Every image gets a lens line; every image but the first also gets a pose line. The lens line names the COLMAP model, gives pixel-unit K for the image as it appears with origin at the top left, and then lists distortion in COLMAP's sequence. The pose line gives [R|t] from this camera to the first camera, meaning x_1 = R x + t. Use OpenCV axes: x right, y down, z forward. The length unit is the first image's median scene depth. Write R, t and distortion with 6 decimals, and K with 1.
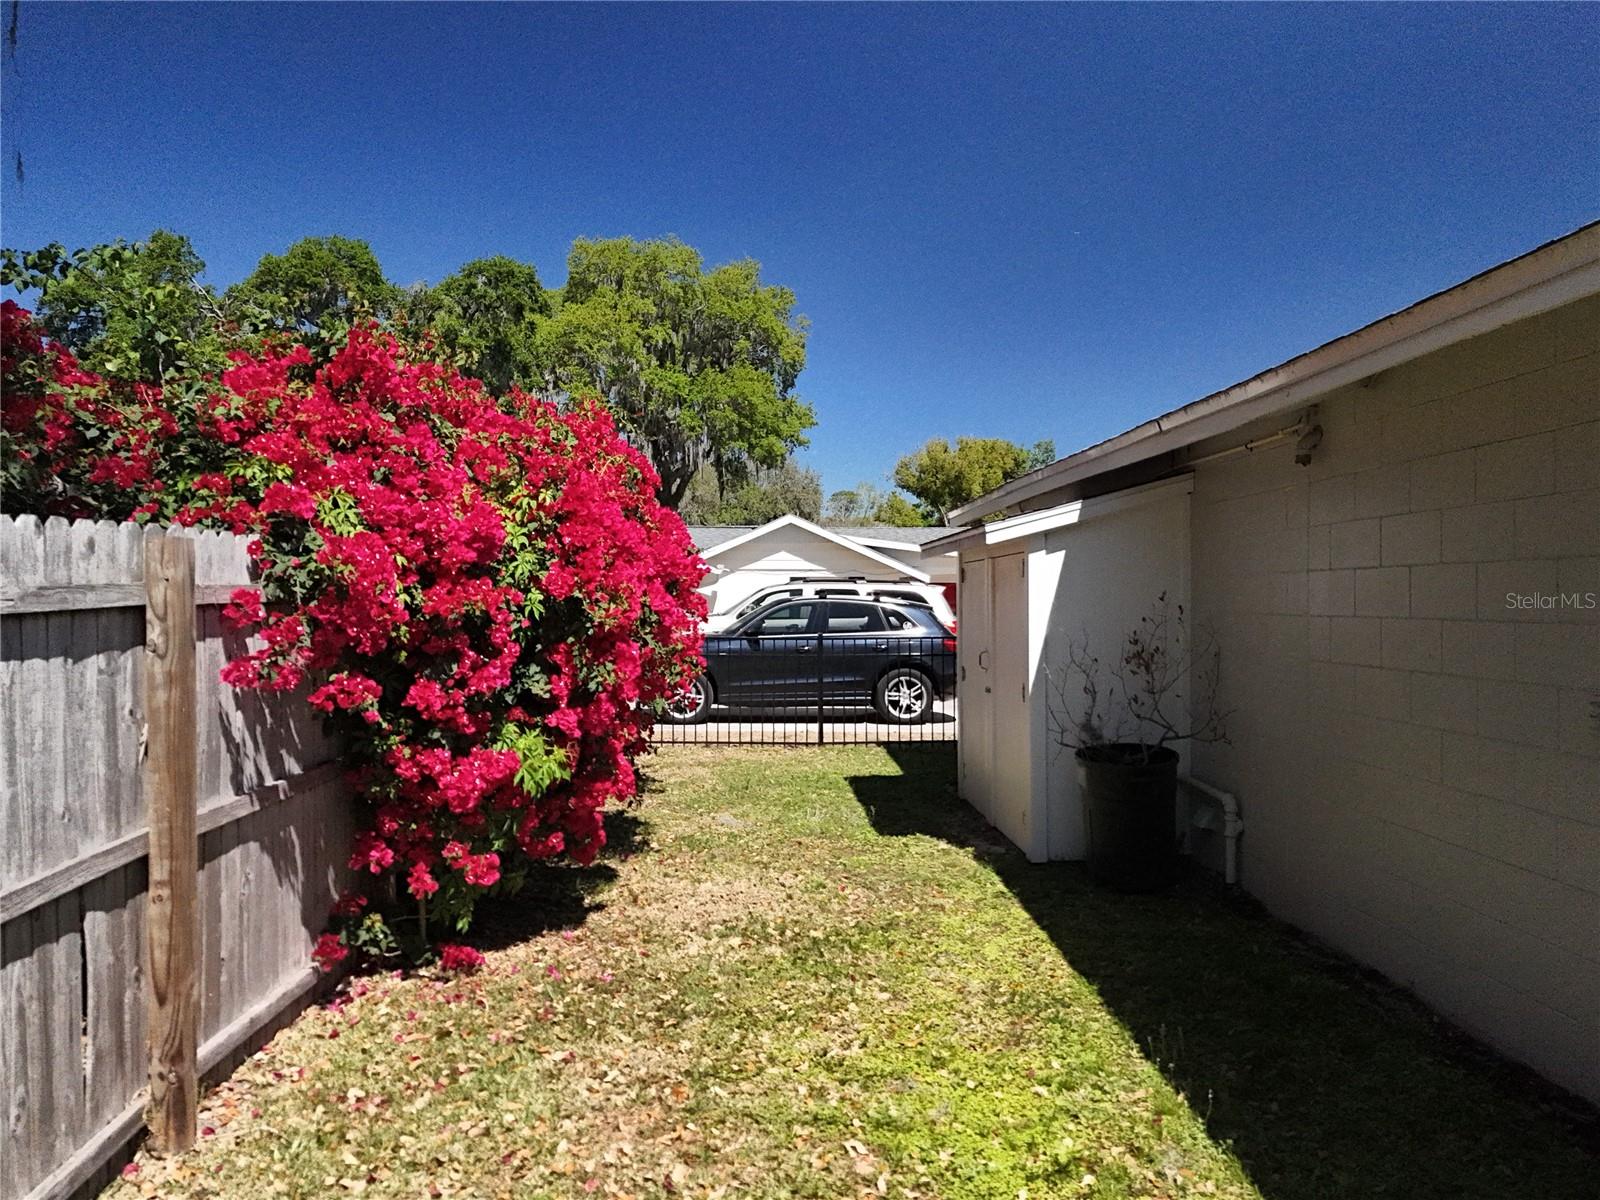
lens RADIAL K [[1185.0, 0, 793.3], [0, 1185.0, 600.3], [0, 0, 1]] dist [0.037878, -0.006987]
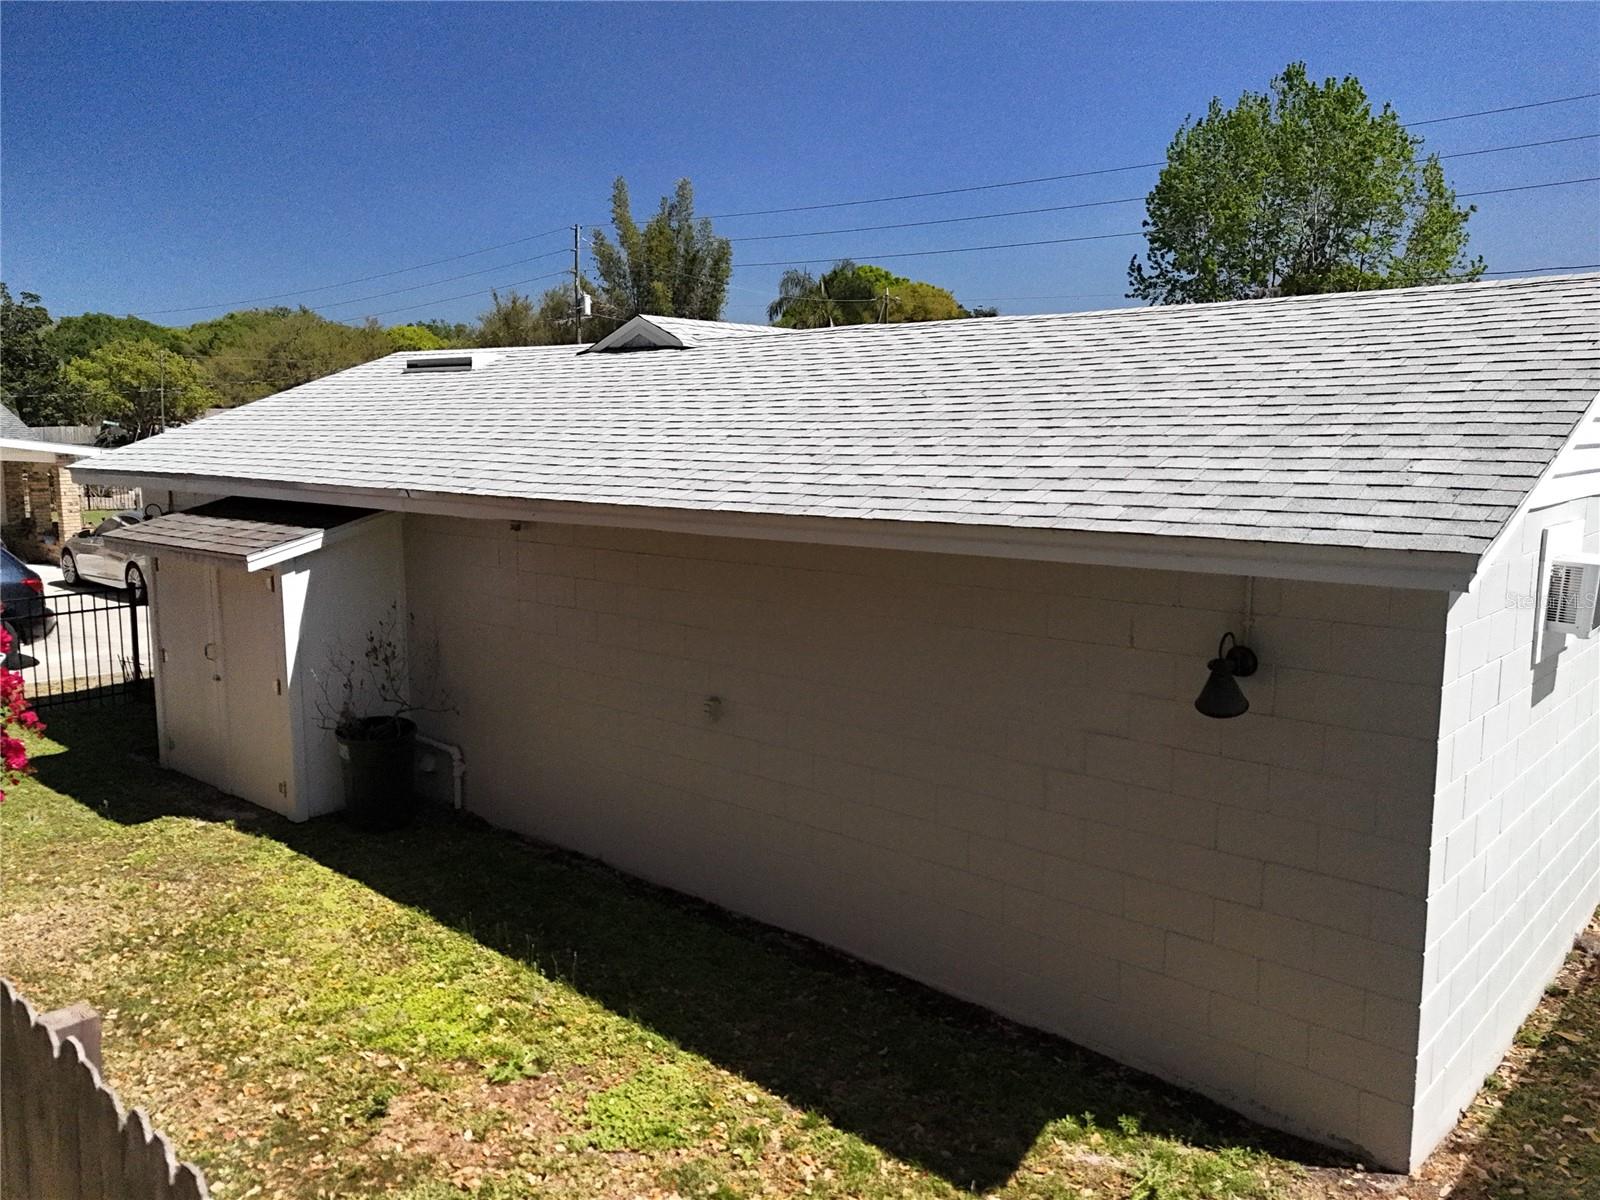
lens RADIAL K [[1250.8, 0, 806.5], [0, 1250.8, 581.5], [0, 0, 1]] dist [0.042351, -0.007429]
pose [[0.694873, -0.087115, 0.713837, -0.455002], [0.001719, 0.992834, 0.119489, -0.244326], [-0.719131, -0.081803, 0.690043, -0.353468]]
